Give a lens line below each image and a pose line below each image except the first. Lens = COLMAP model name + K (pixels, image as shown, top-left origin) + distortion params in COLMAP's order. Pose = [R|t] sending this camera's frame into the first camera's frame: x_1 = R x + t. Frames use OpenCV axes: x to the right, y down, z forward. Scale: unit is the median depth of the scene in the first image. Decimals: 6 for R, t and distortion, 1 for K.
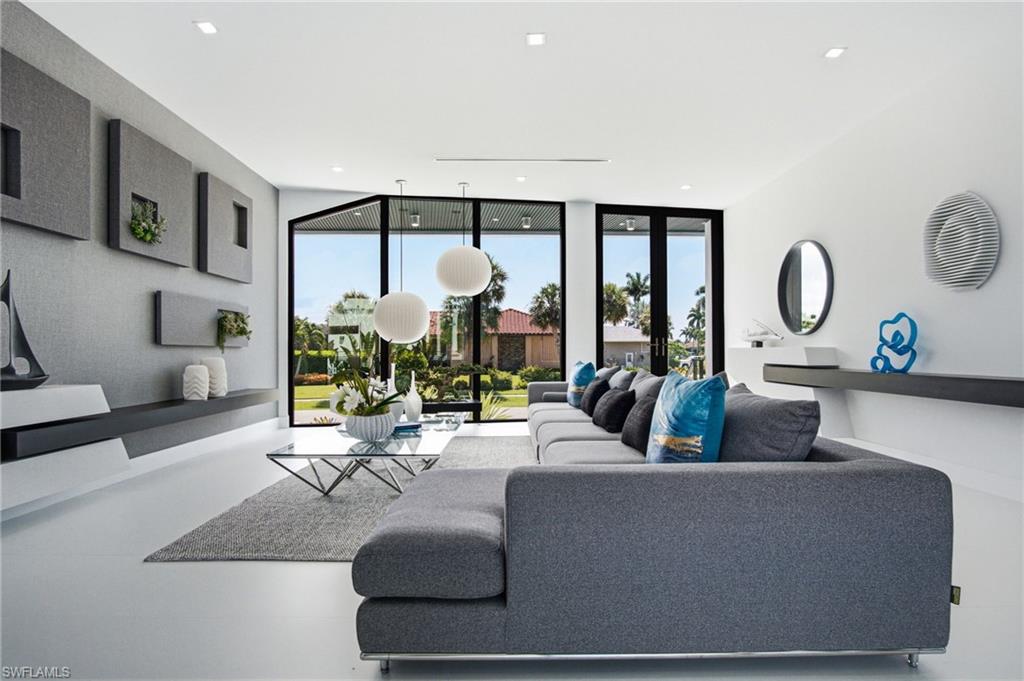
lens RADIAL K [[559.1, 0, 514.1], [0, 559.1, 343.6], [0, 0, 1]] dist [-0.028346, 0.002126]
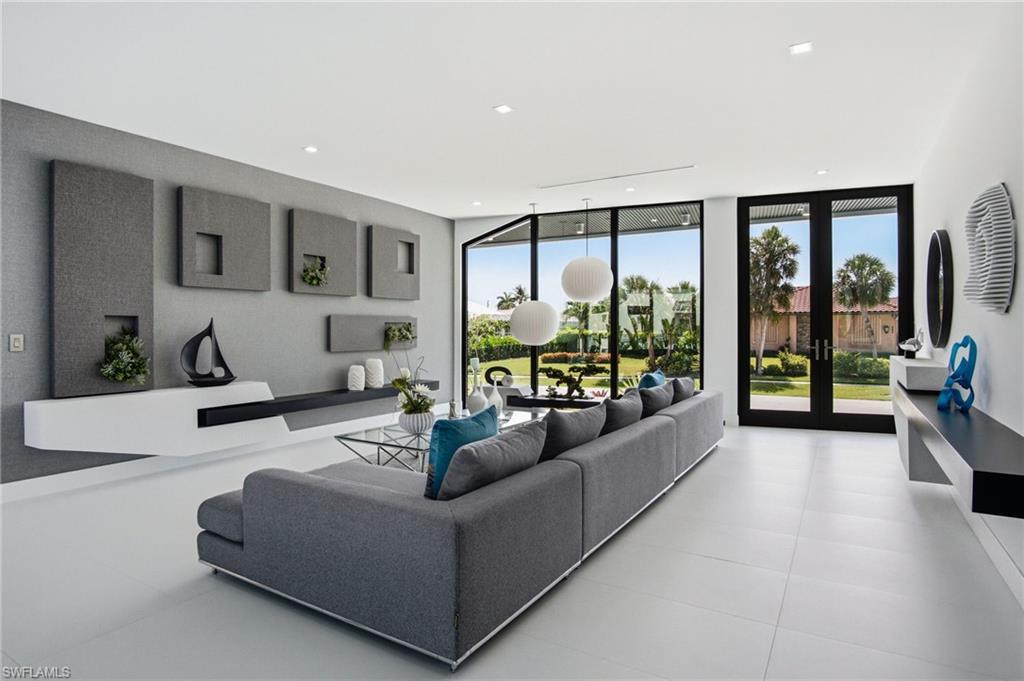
lens RADIAL K [[559.9, 0, 512.4], [0, 559.9, 313.7], [0, 0, 1]] dist [-0.026708, 0.000361]
pose [[0.848939, -0.012136, -0.528351, 0.437867], [0.006777, 0.999904, -0.012078, -0.061528], [0.528447, 0.006673, 0.848940, -0.002962]]
